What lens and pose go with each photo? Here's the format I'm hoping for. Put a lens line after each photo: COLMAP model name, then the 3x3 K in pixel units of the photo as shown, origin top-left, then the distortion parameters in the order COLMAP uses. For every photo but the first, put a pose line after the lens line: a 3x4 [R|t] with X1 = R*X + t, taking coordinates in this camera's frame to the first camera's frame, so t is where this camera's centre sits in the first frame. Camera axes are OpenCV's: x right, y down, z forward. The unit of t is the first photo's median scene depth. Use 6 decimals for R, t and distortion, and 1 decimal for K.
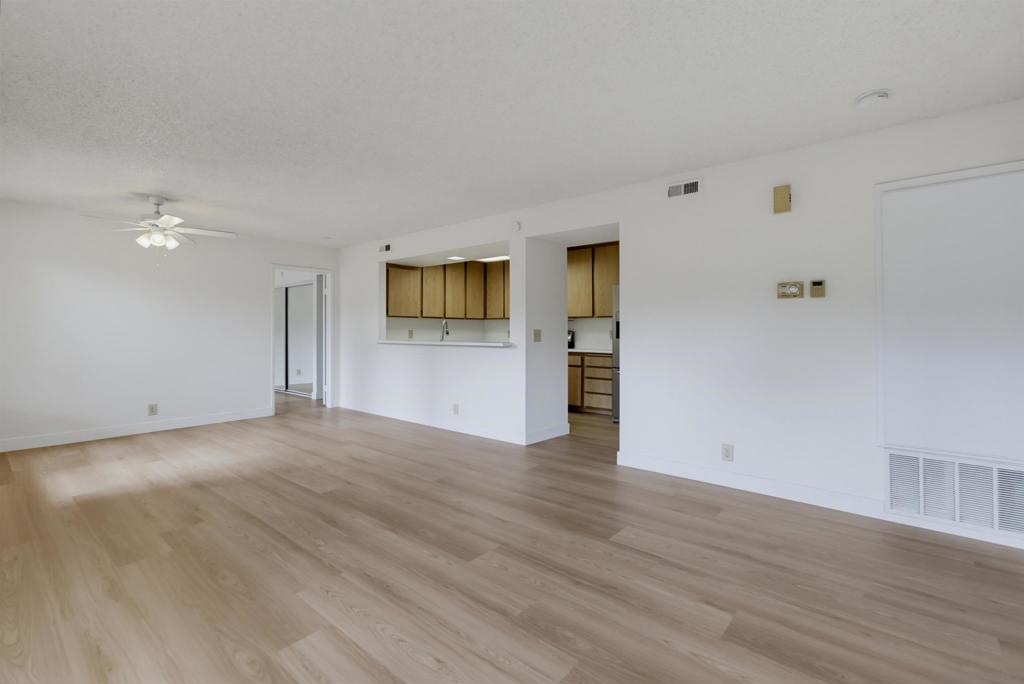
lens RADIAL K [[468.9, 0, 515.9], [0, 468.9, 337.7], [0, 0, 1]] dist [0.000132, -0.000210]
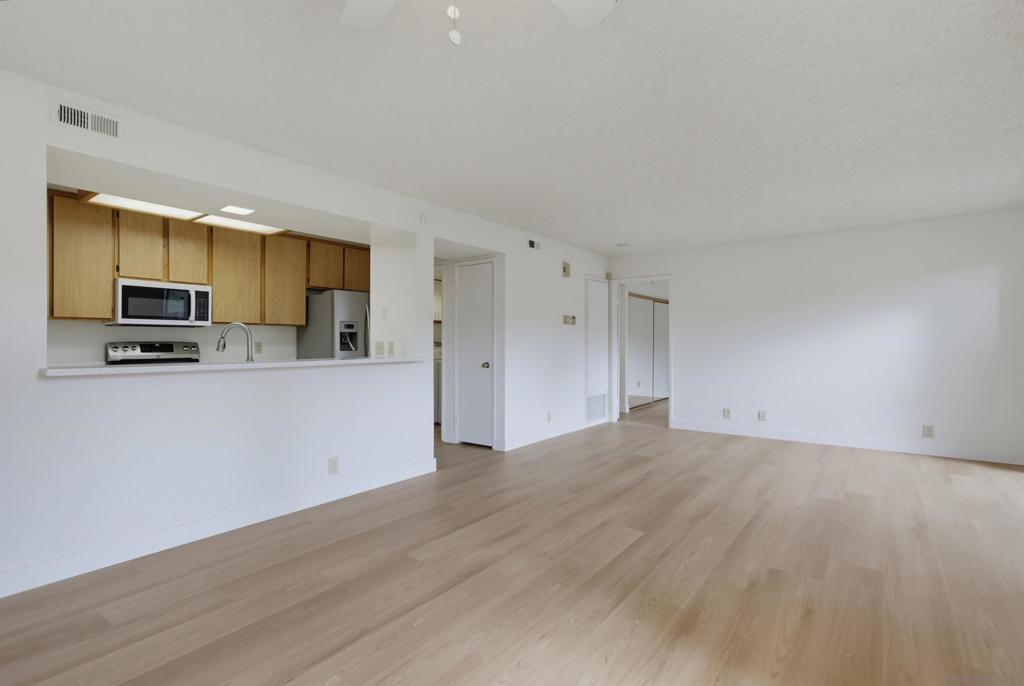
lens RADIAL K [[468.9, 0, 515.9], [0, 468.9, 338.7], [0, 0, 1]] dist [0.000132, -0.000210]
pose [[-0.036845, 0.001167, 0.999320, -1.301874], [0.013584, 0.999908, -0.000667, -0.028464], [-0.999229, 0.013550, -0.036858, 1.290738]]
